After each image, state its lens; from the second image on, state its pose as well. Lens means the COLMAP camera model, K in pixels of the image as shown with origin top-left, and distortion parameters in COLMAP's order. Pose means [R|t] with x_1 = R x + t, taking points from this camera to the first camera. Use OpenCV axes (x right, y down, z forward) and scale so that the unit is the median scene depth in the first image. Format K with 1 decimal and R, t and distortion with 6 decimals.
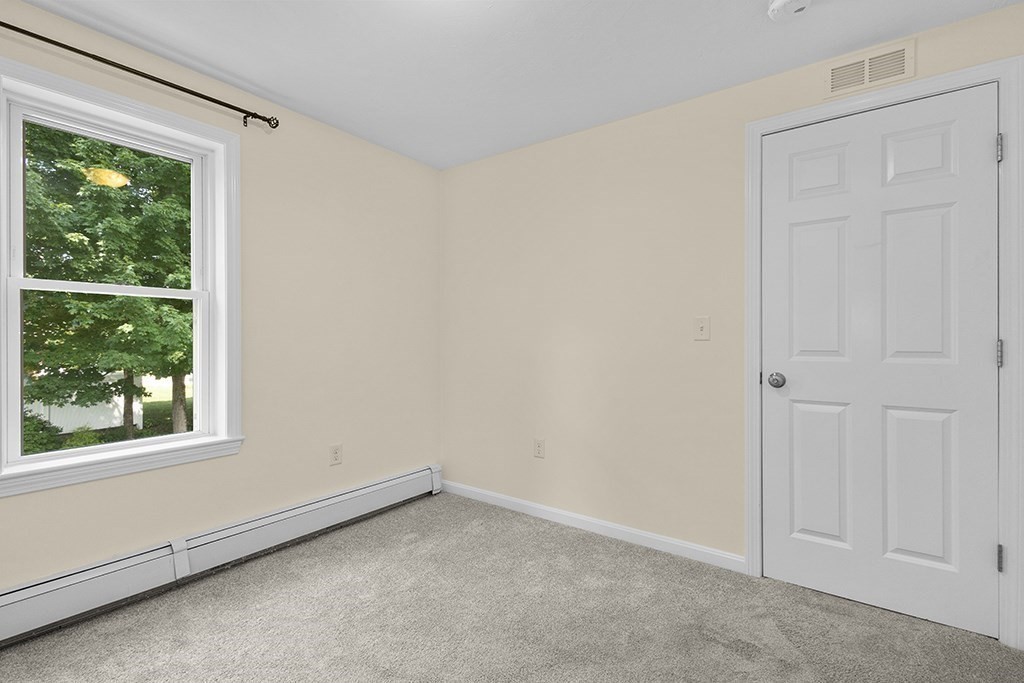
lens RADIAL K [[471.0, 0, 516.7], [0, 471.0, 340.1], [0, 0, 1]] dist [0.013974, -0.001278]
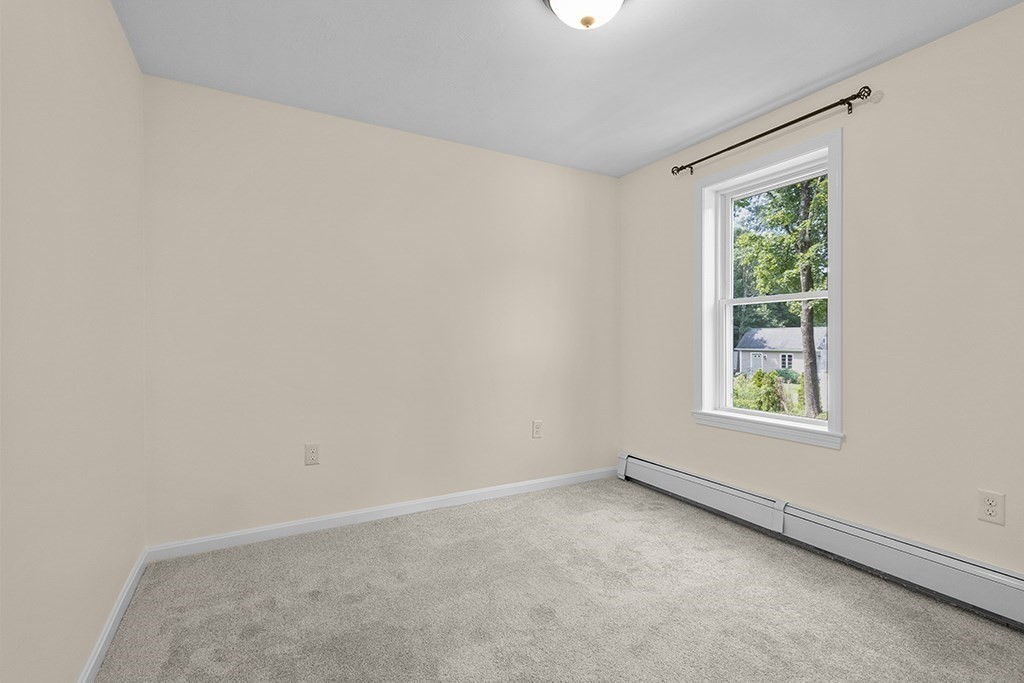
lens RADIAL K [[471.0, 0, 516.7], [0, 471.0, 340.1], [0, 0, 1]] dist [0.013974, -0.001278]
pose [[-0.414389, 0.005551, -0.910083, 0.648407], [0.004953, 0.999980, 0.003844, 0.001474], [0.910086, -0.002914, -0.414409, 0.865796]]
